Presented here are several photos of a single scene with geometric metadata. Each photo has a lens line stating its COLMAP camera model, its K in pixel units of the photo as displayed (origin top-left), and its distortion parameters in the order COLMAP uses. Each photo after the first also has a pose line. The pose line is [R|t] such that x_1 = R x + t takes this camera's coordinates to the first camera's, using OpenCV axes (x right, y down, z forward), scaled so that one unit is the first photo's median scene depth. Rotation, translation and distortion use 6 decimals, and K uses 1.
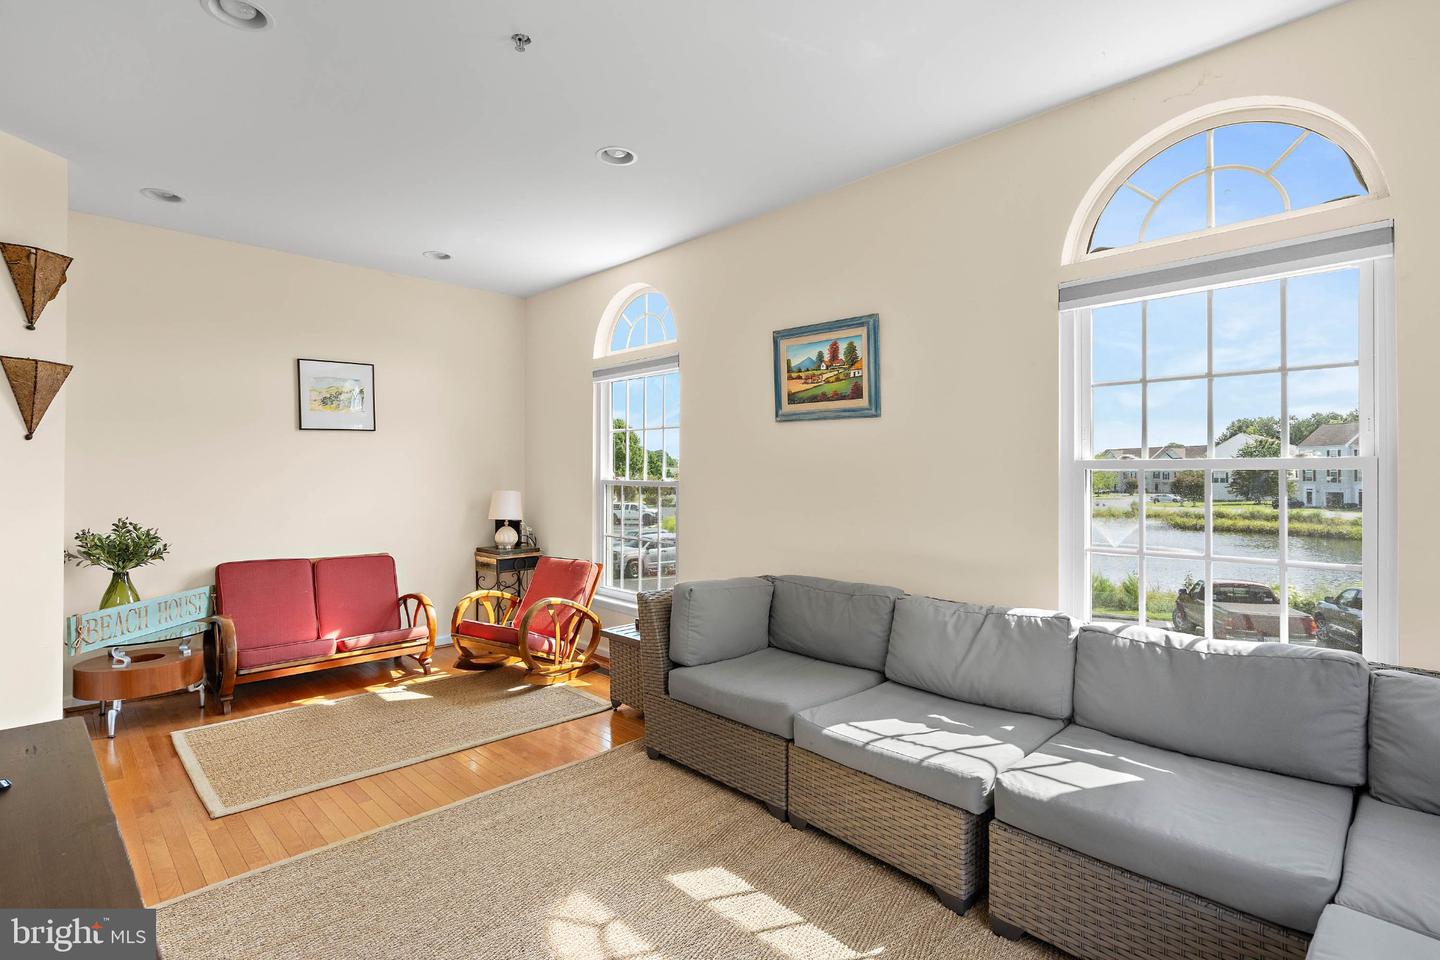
lens RADIAL K [[708.3, 0, 720.0], [0, 708.3, 480.0], [0, 0, 1]] dist [-0.000760, -0.000067]
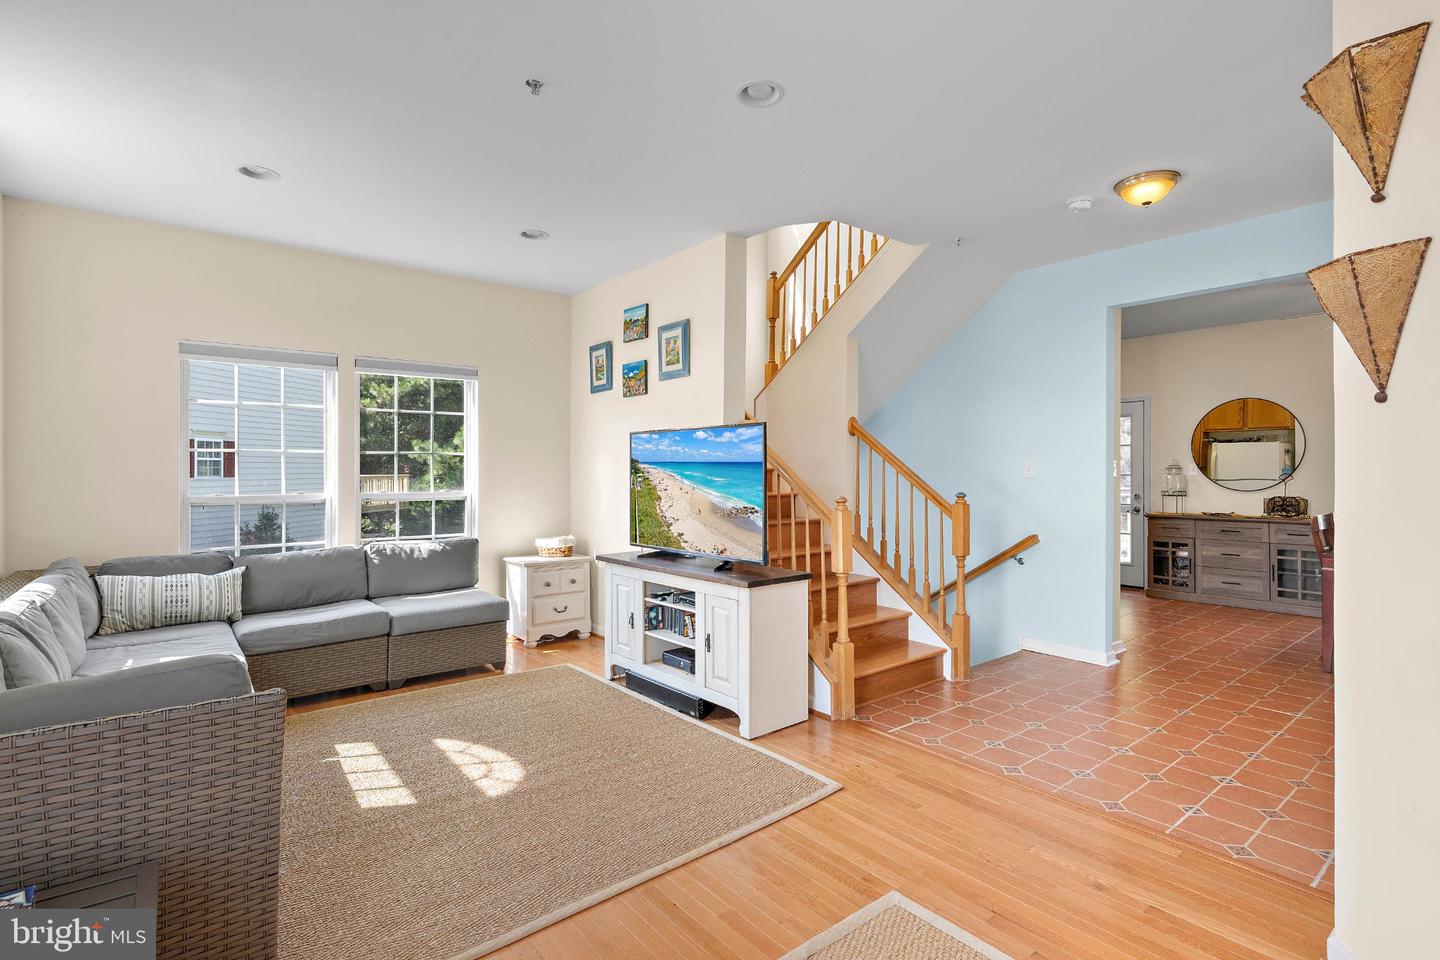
lens RADIAL K [[708.3, 0, 720.0], [0, 708.3, 480.0], [0, 0, 1]] dist [-0.000760, -0.000067]
pose [[-0.996638, -0.007762, 0.081564, -0.703171], [-0.006365, 0.999829, 0.017373, -0.003040], [-0.081685, 0.016795, -0.996517, 2.217766]]
